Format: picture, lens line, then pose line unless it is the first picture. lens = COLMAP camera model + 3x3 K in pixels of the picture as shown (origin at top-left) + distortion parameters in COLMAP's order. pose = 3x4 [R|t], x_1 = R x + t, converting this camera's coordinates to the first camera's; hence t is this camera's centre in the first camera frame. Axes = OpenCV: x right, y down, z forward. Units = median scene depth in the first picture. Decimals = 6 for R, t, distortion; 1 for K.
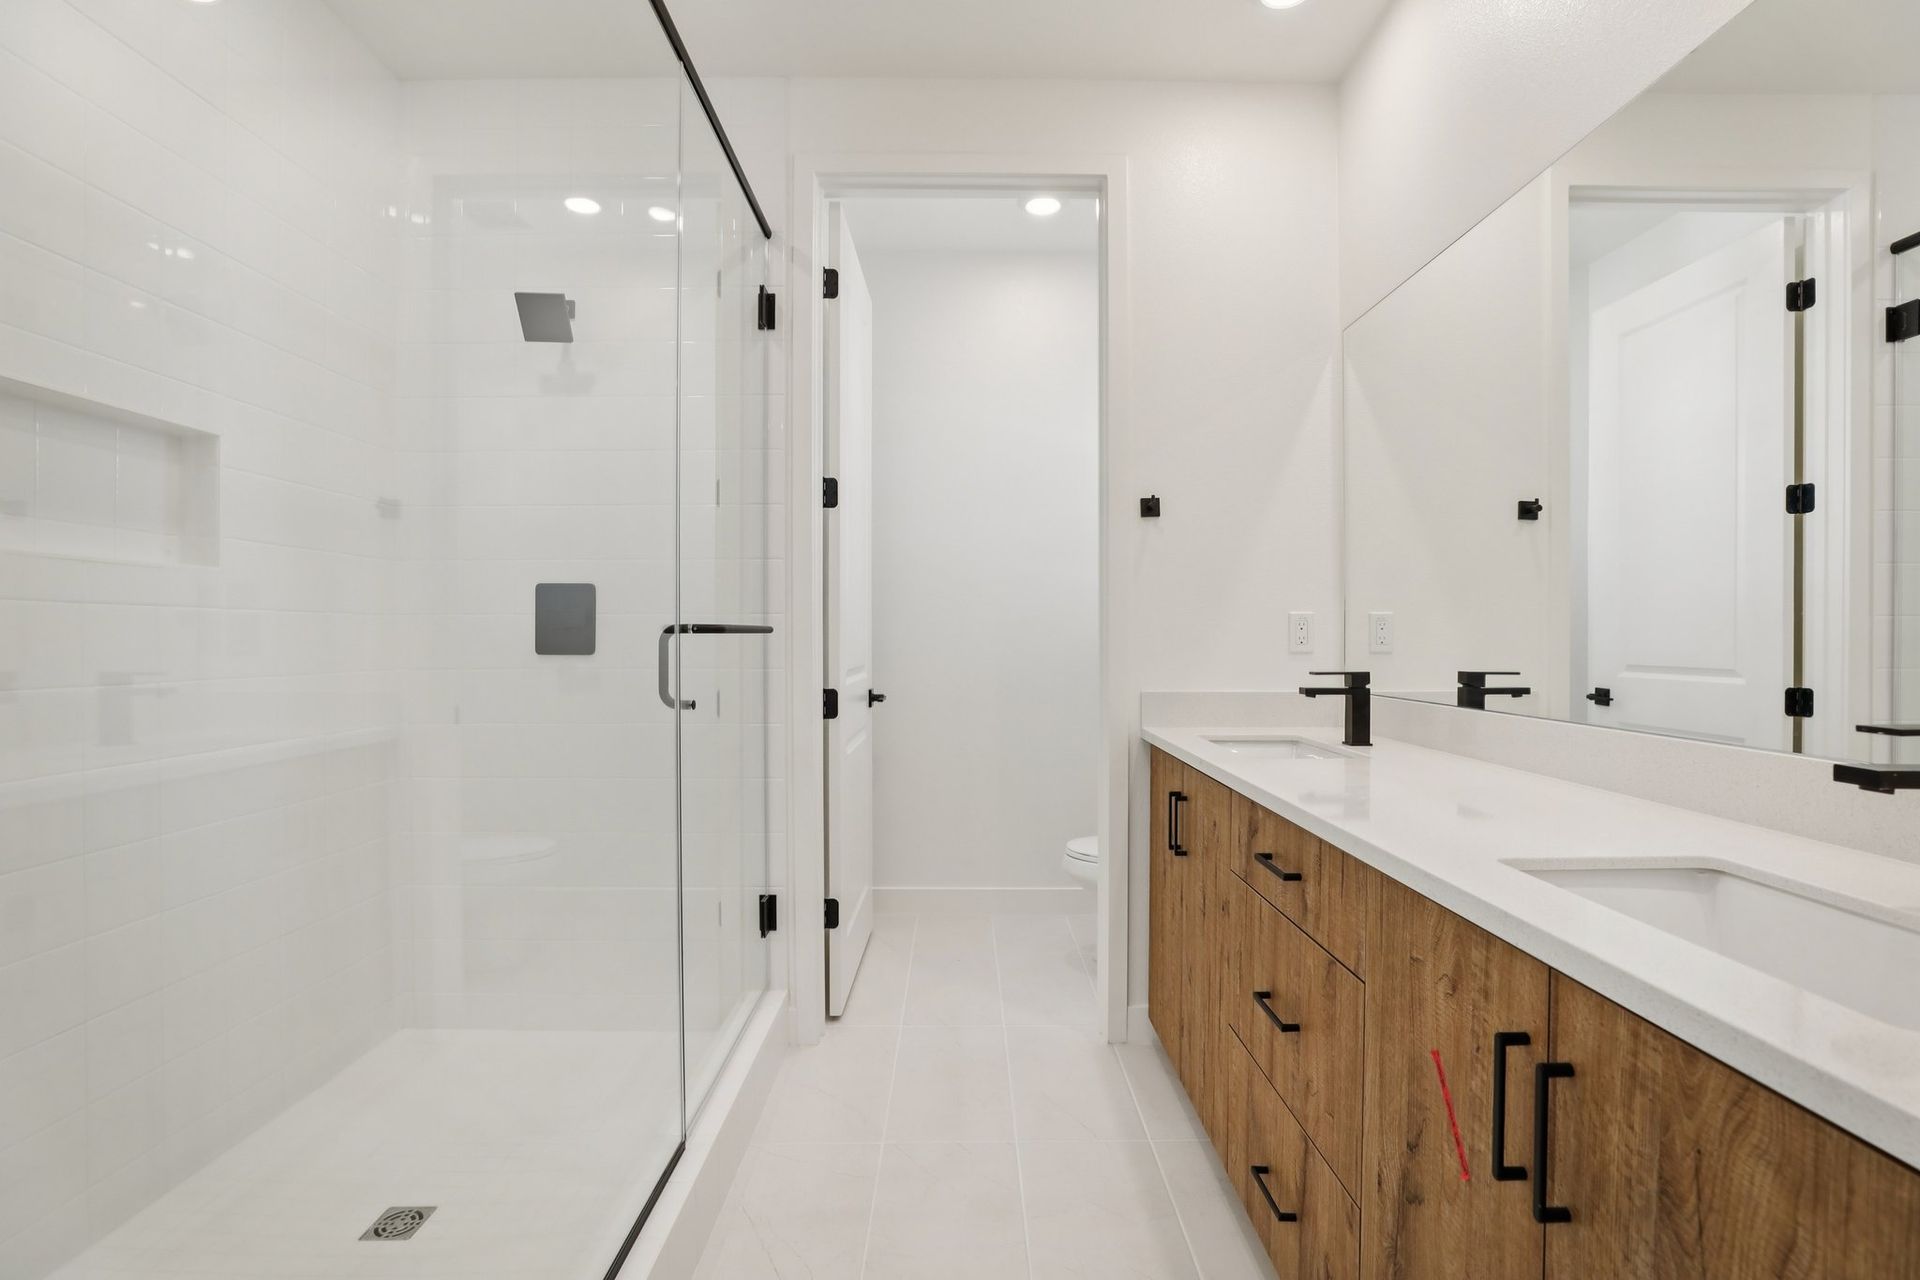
lens RADIAL K [[877.3, 0, 972.4], [0, 877.3, 641.5], [0, 0, 1]] dist [-0.032610, 0.000102]
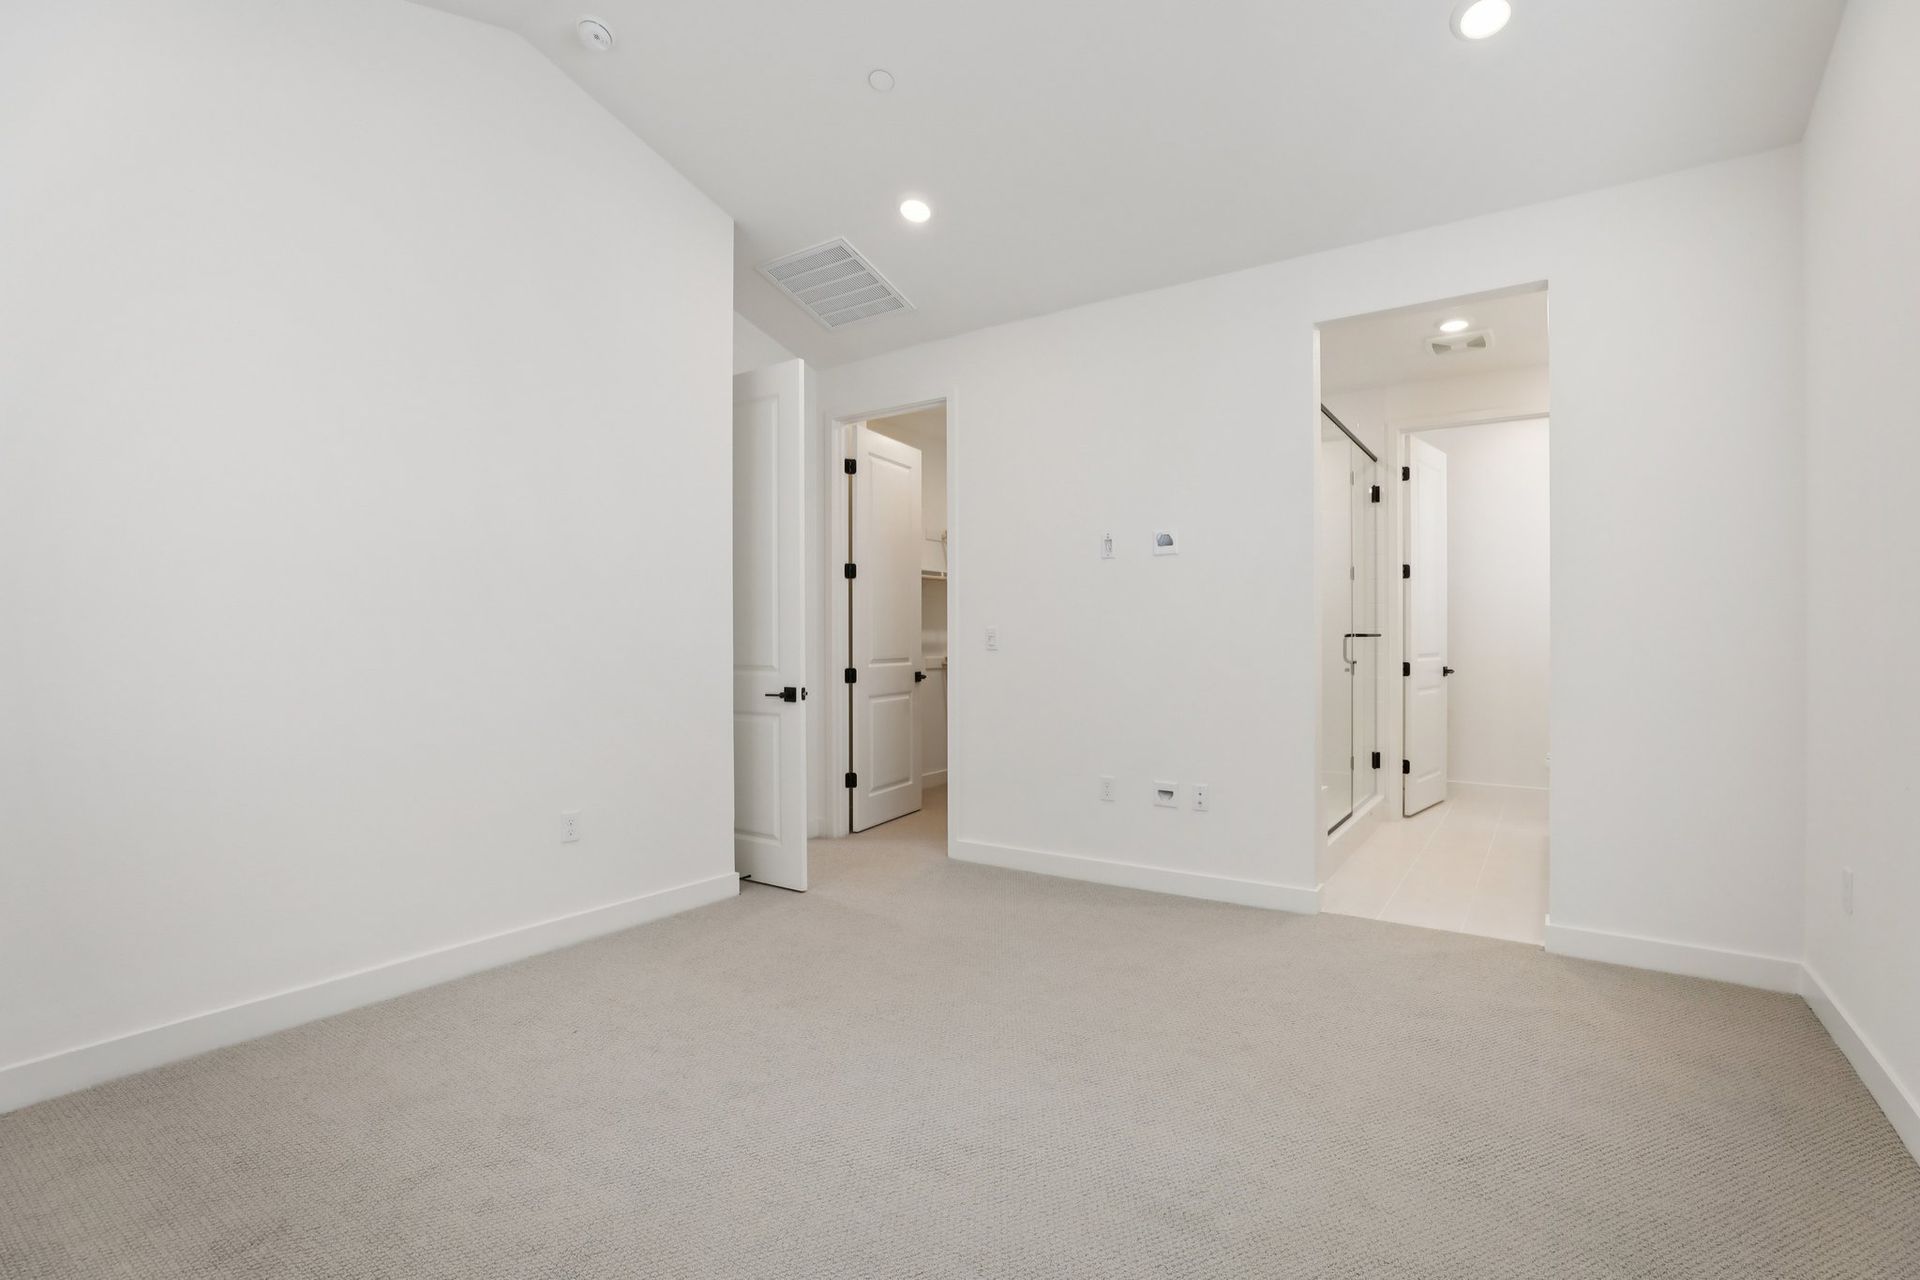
lens RADIAL K [[877.3, 0, 972.4], [0, 877.3, 641.5], [0, 0, 1]] dist [-0.032610, 0.000102]
pose [[0.818164, 0.001010, -0.574985, 0.209873], [-0.003896, 0.999985, -0.003787, 0.016241], [0.574972, 0.005339, 0.818155, -1.467914]]
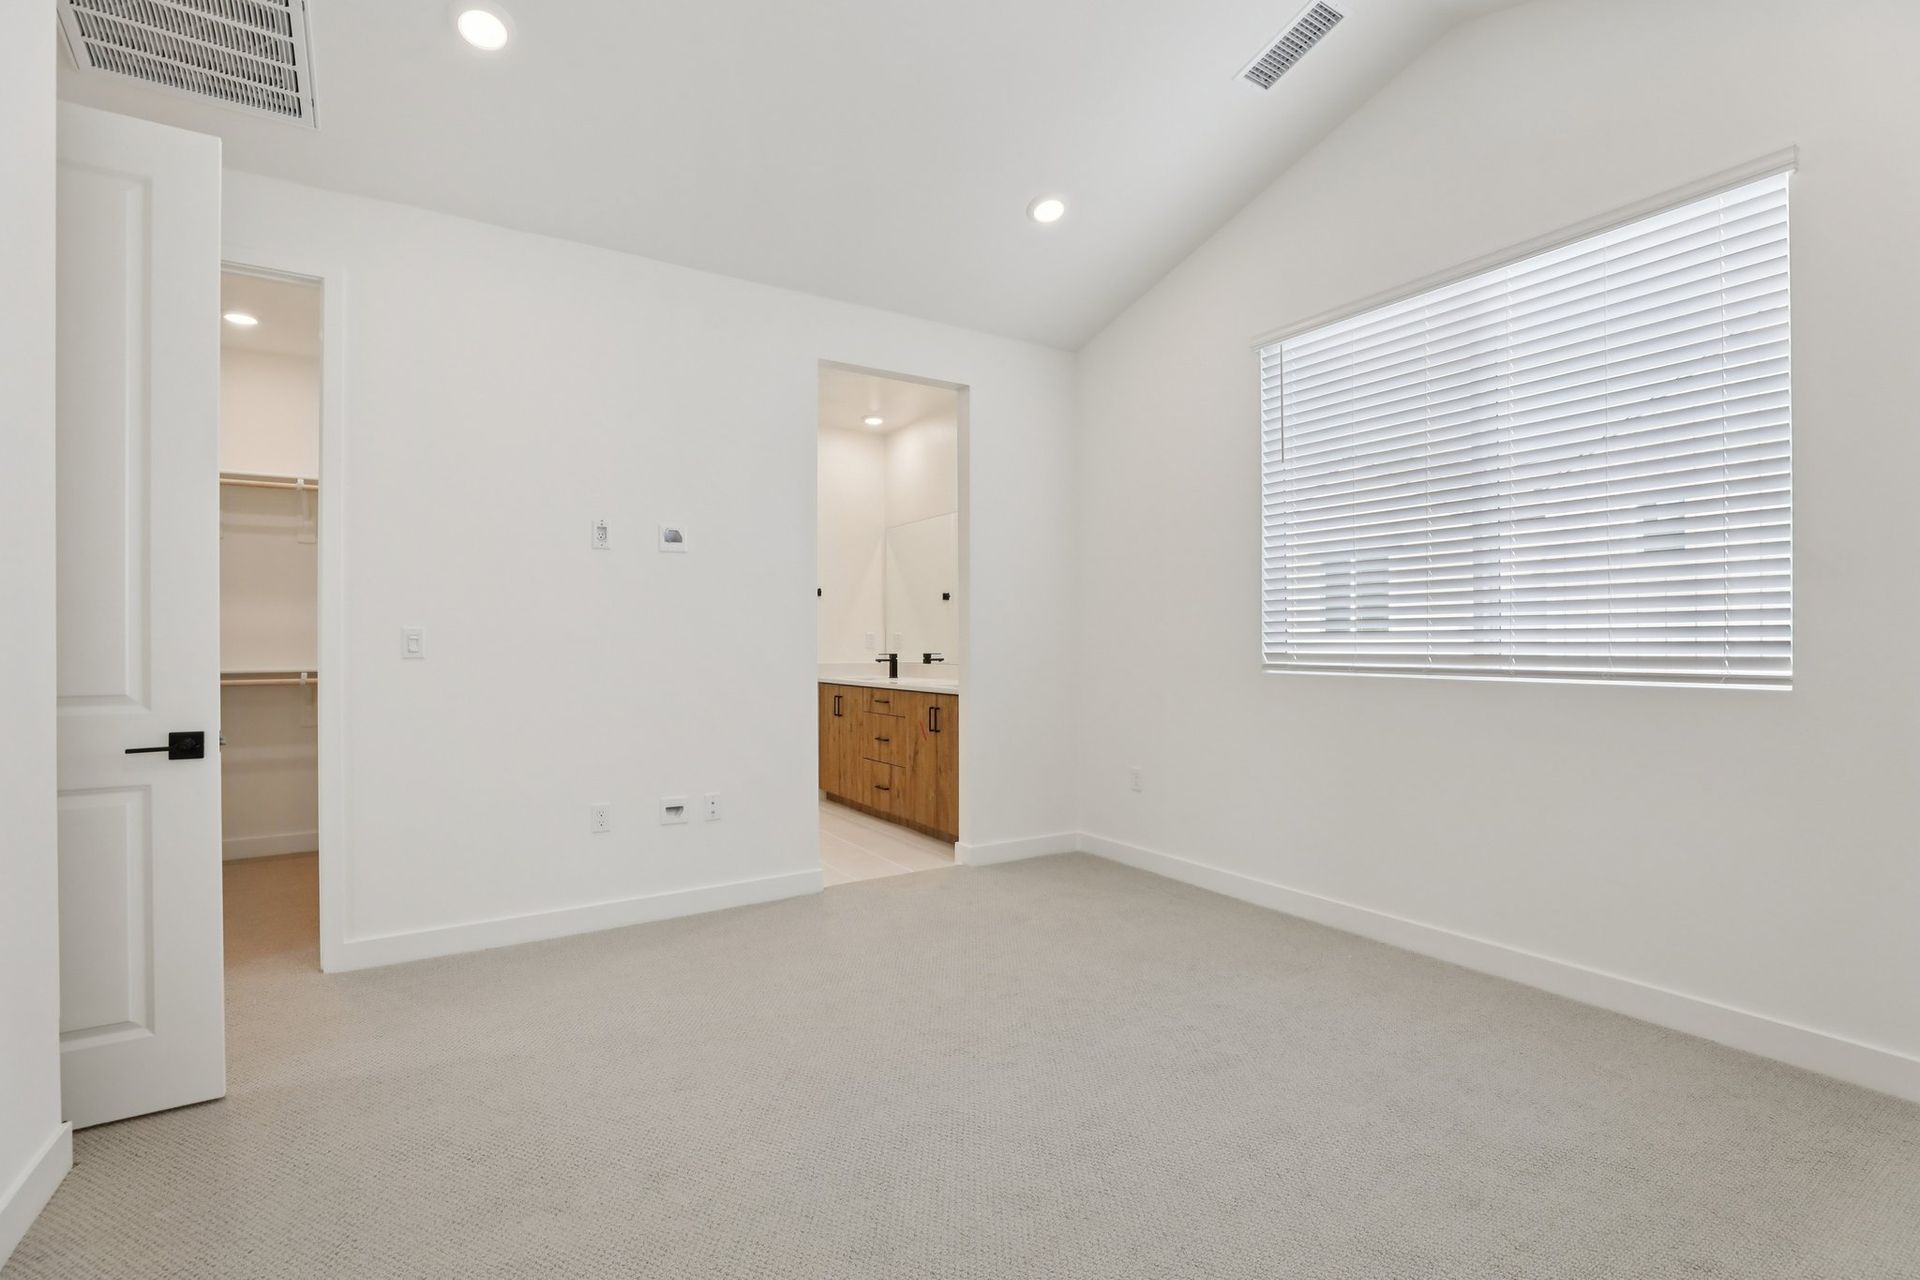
lens RADIAL K [[877.3, 0, 972.4], [0, 877.3, 641.5], [0, 0, 1]] dist [-0.032610, 0.000102]
pose [[0.845602, -0.000497, 0.533814, -0.817106], [0.006053, 0.999944, -0.008658, 0.017748], [-0.533780, 0.010552, 0.845557, -1.476856]]
